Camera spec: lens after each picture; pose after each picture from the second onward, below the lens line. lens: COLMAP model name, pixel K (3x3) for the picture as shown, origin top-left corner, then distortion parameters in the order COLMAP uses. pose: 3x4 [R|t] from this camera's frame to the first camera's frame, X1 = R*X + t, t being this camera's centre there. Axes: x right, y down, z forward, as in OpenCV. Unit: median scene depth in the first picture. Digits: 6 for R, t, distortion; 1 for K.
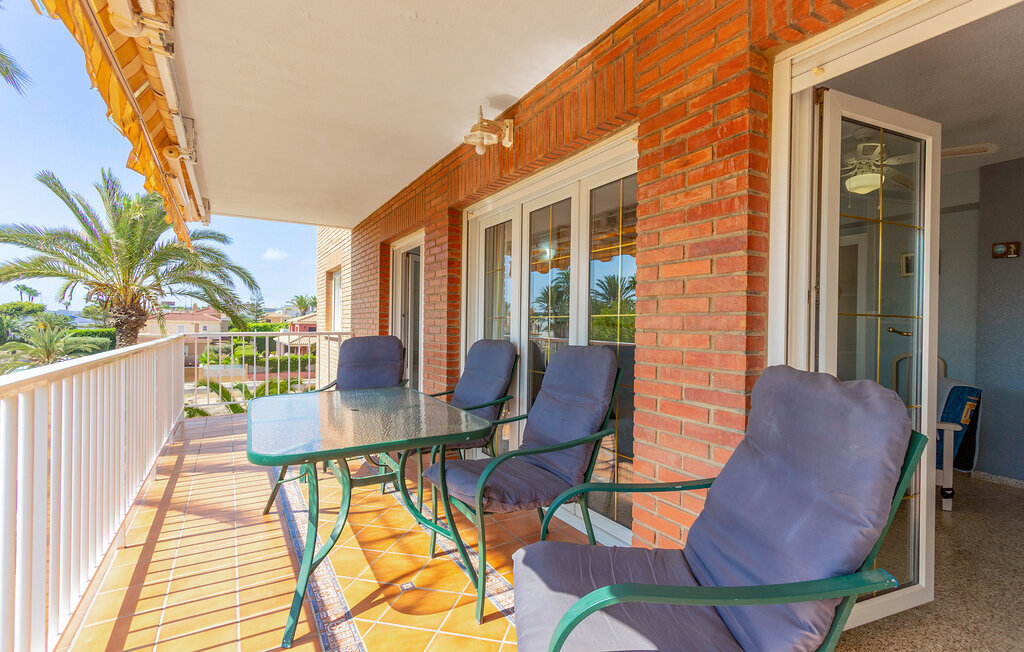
lens RADIAL K [[472.7, 0, 532.8], [0, 472.7, 329.3], [0, 0, 1]] dist [-0.001876, -0.000333]
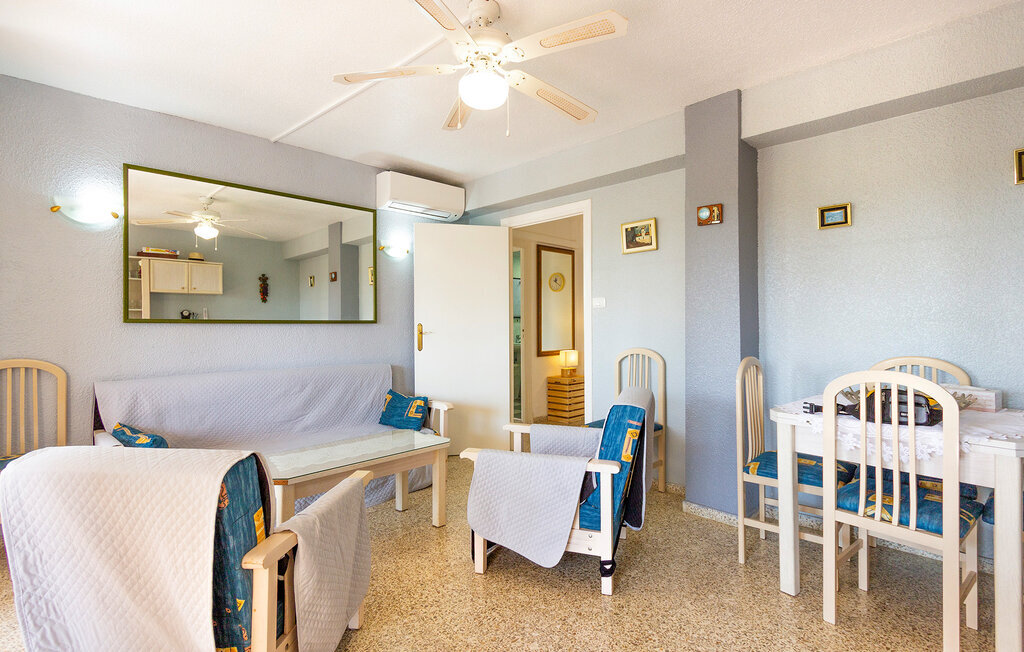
lens RADIAL K [[485.6, 0, 523.9], [0, 485.6, 324.5], [0, 0, 1]] dist [-0.002380, -0.000693]
pose [[0.967754, -0.022339, 0.250906, 0.546724], [0.022433, 0.999745, 0.002488, 0.002113], [-0.250898, 0.003220, 0.968008, 0.335114]]
